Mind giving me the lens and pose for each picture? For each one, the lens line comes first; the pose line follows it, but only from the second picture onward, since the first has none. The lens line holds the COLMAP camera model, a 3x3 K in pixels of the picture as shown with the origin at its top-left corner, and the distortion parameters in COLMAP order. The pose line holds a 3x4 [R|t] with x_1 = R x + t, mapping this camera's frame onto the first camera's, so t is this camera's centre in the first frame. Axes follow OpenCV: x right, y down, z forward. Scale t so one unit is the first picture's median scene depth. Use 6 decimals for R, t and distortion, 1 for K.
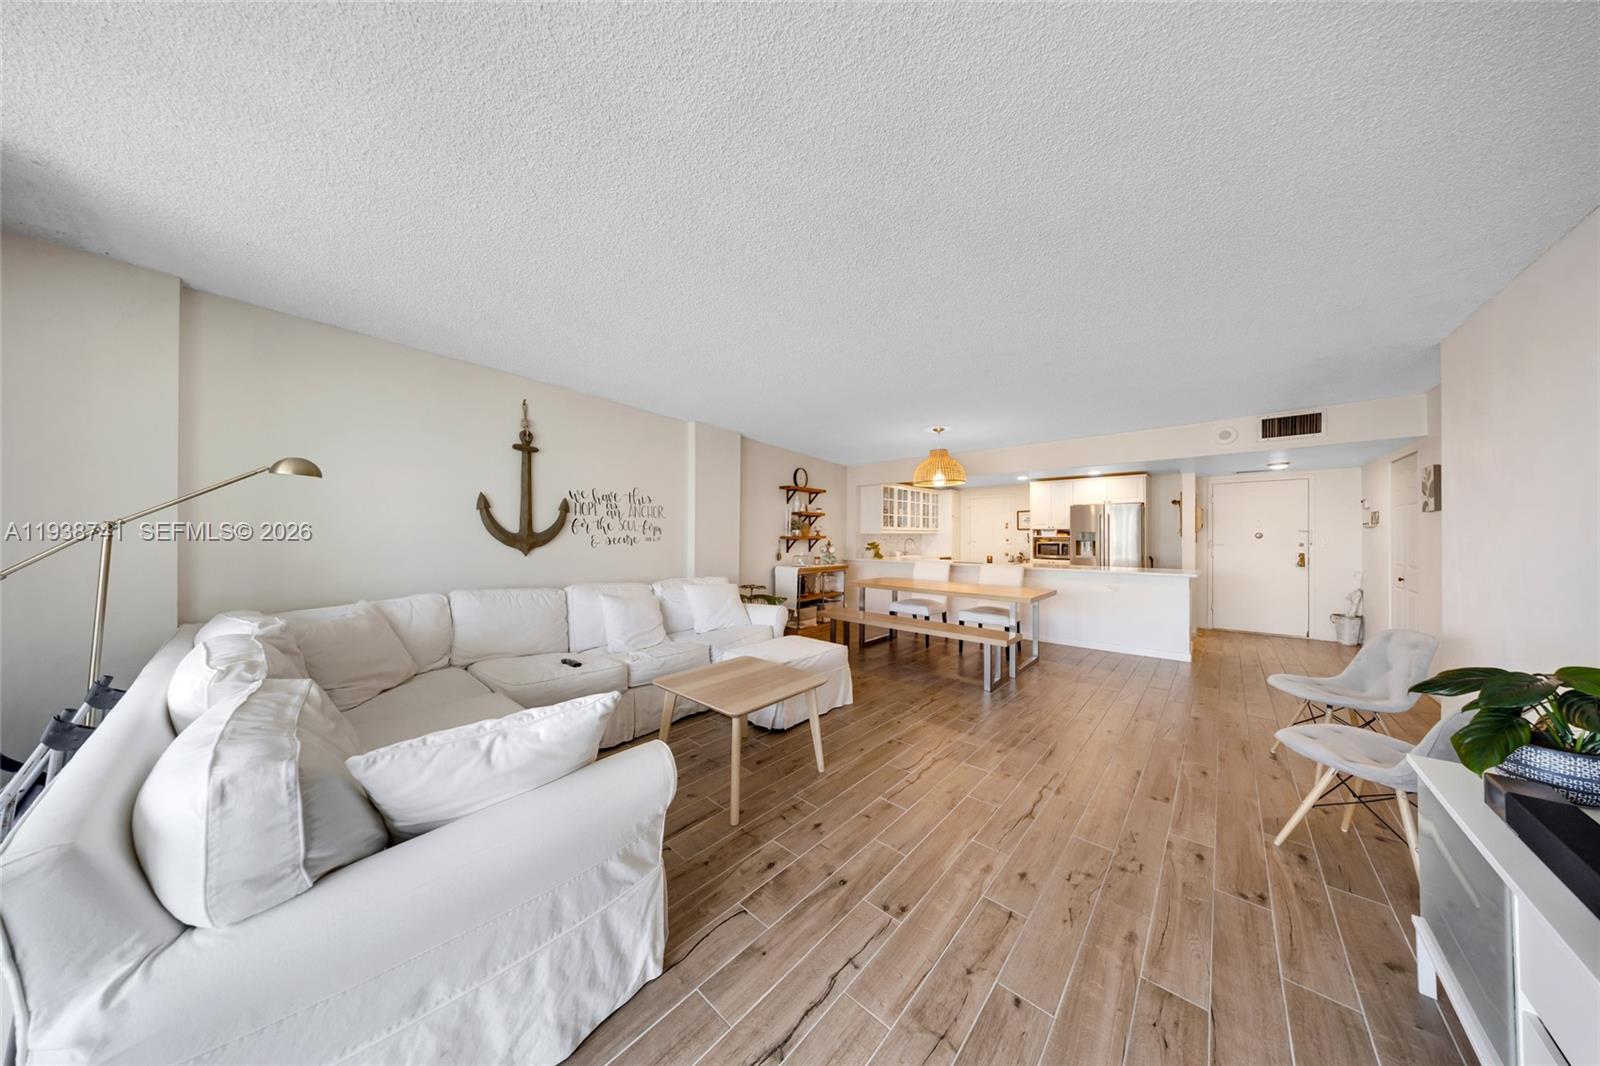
lens RADIAL K [[466.9, 0, 795.4], [0, 466.9, 528.4], [0, 0, 1]] dist [0.002278, -0.000635]
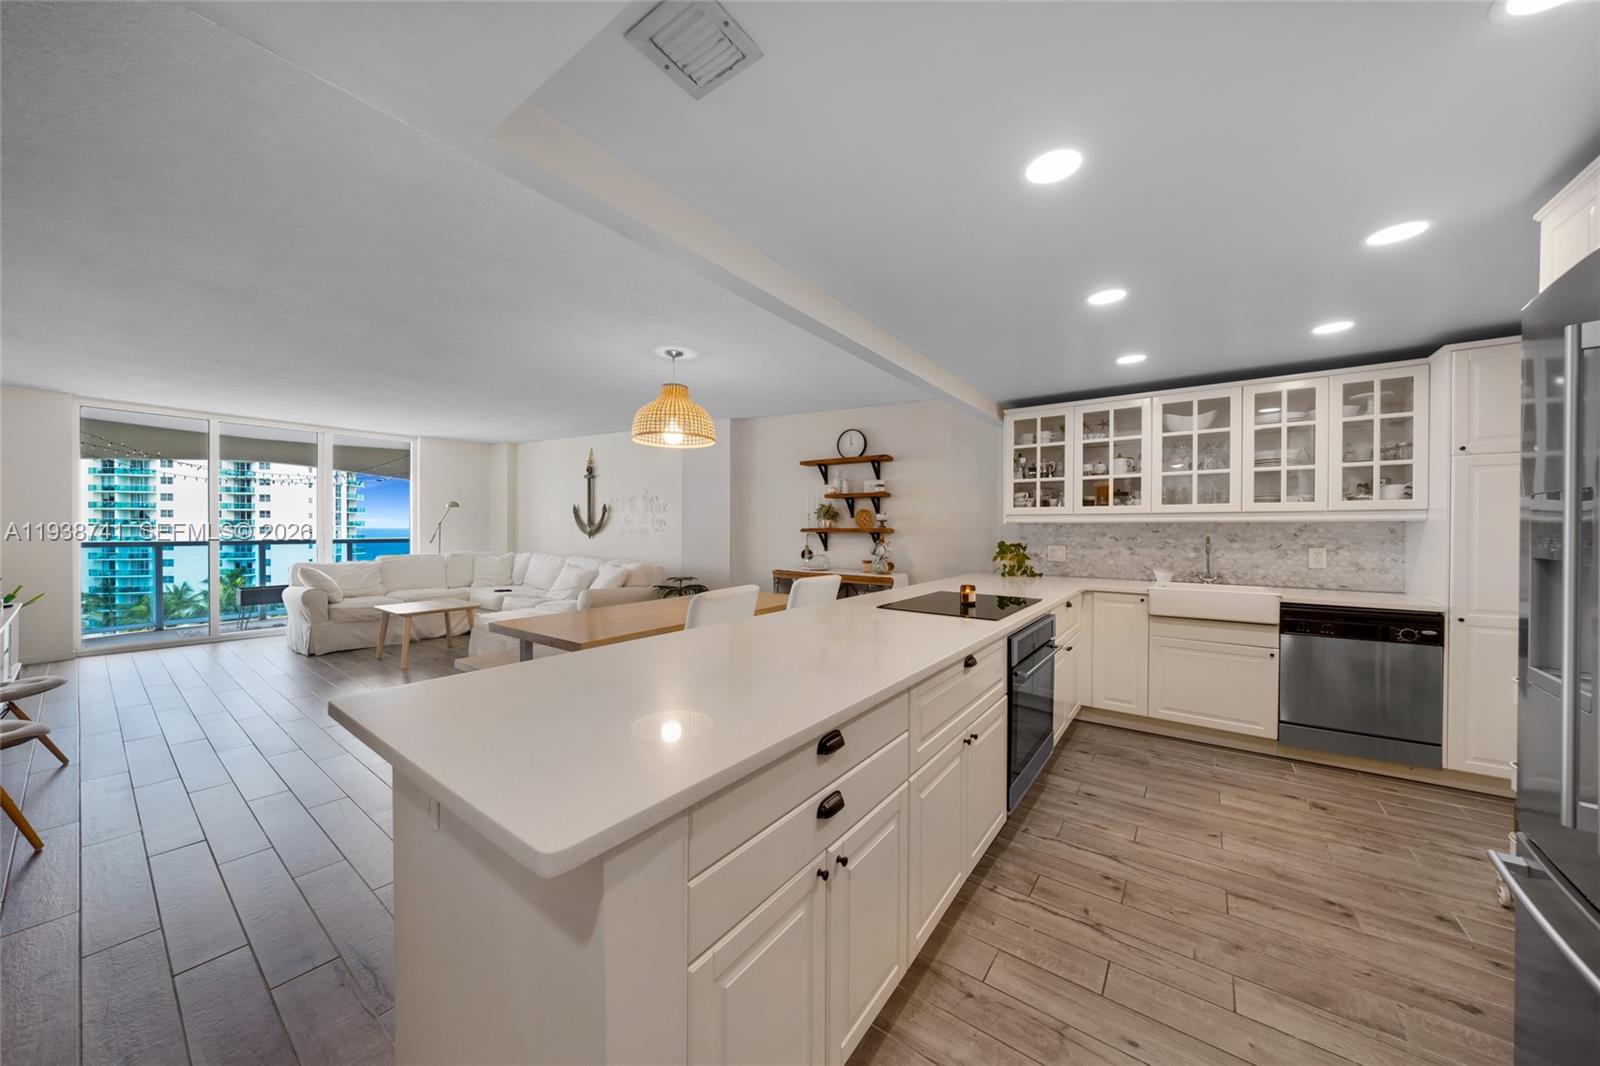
lens RADIAL K [[541.4, 0, 801.7], [0, 541.4, 533.0], [0, 0, 1]] dist [0.002300, -0.000923]
pose [[0.104902, 0.006344, -0.994462, 1.031188], [0.012399, 0.999894, 0.007686, 0.021861], [0.994405, -0.013137, 0.104812, 1.086380]]
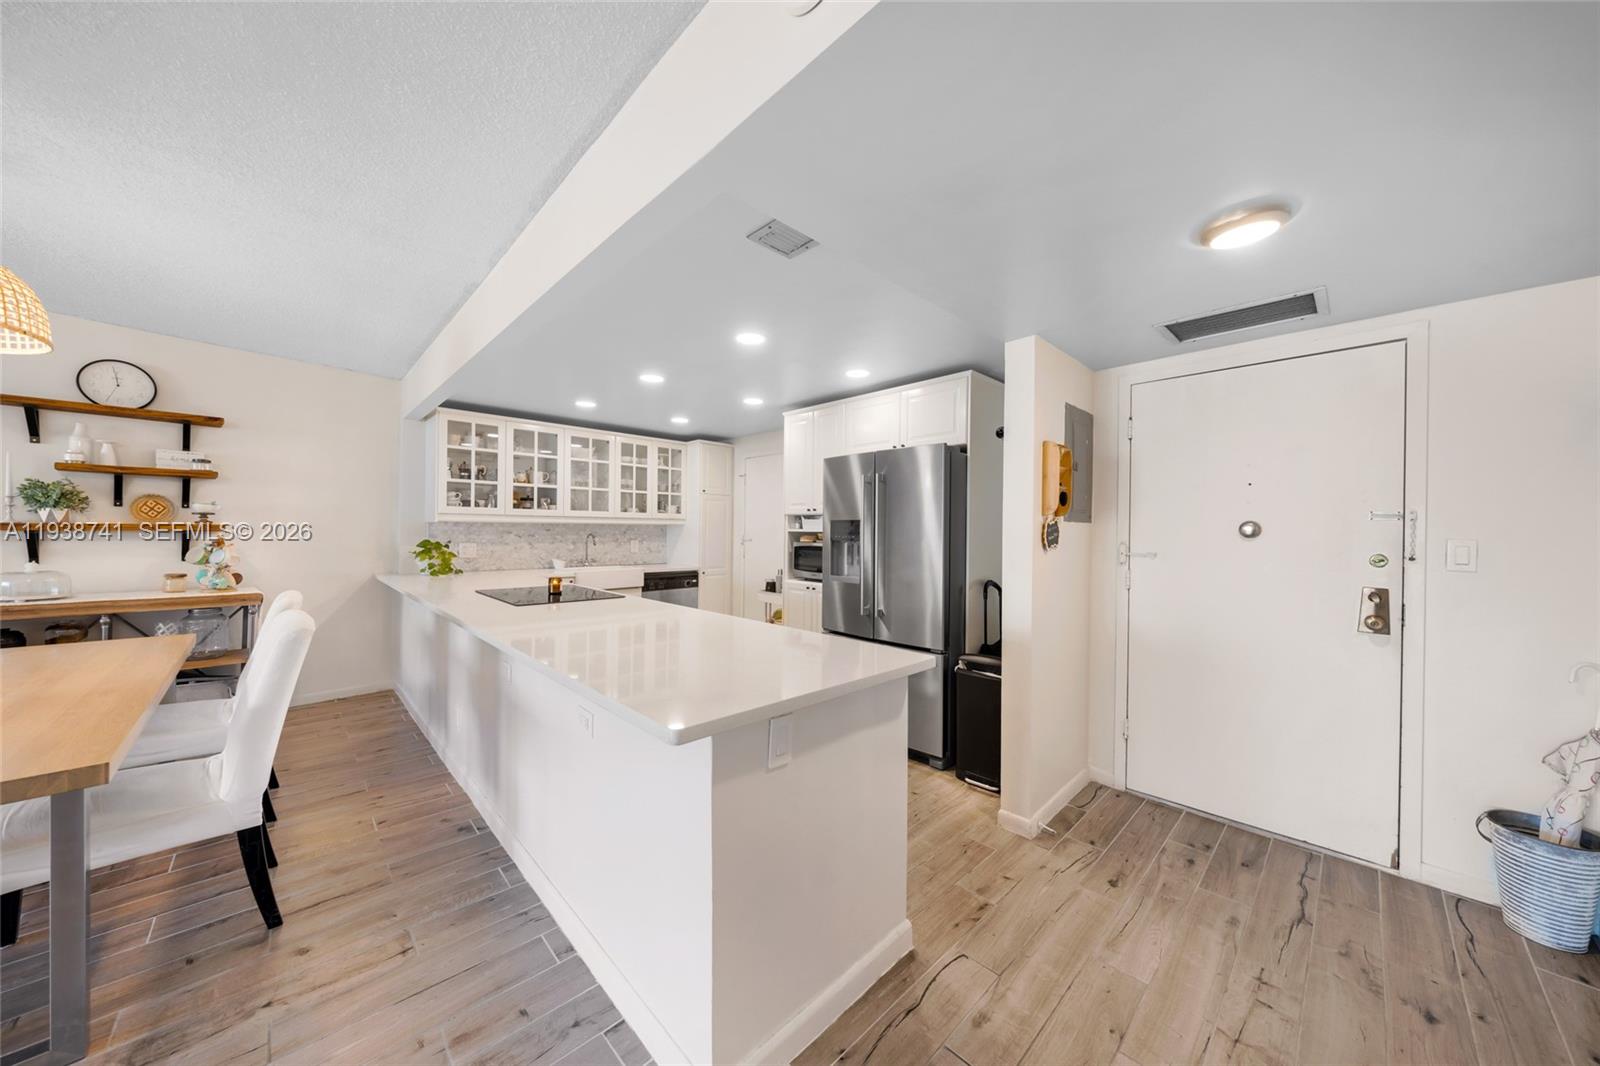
lens RADIAL K [[541.4, 0, 792.9], [0, 541.4, 528.7], [0, 0, 1]] dist [0.002300, -0.000923]
pose [[0.997138, 0.007819, -0.075192, 0.844969], [-0.006956, 0.999907, 0.011727, 0.014917], [0.075276, -0.011170, 0.997100, 0.720546]]
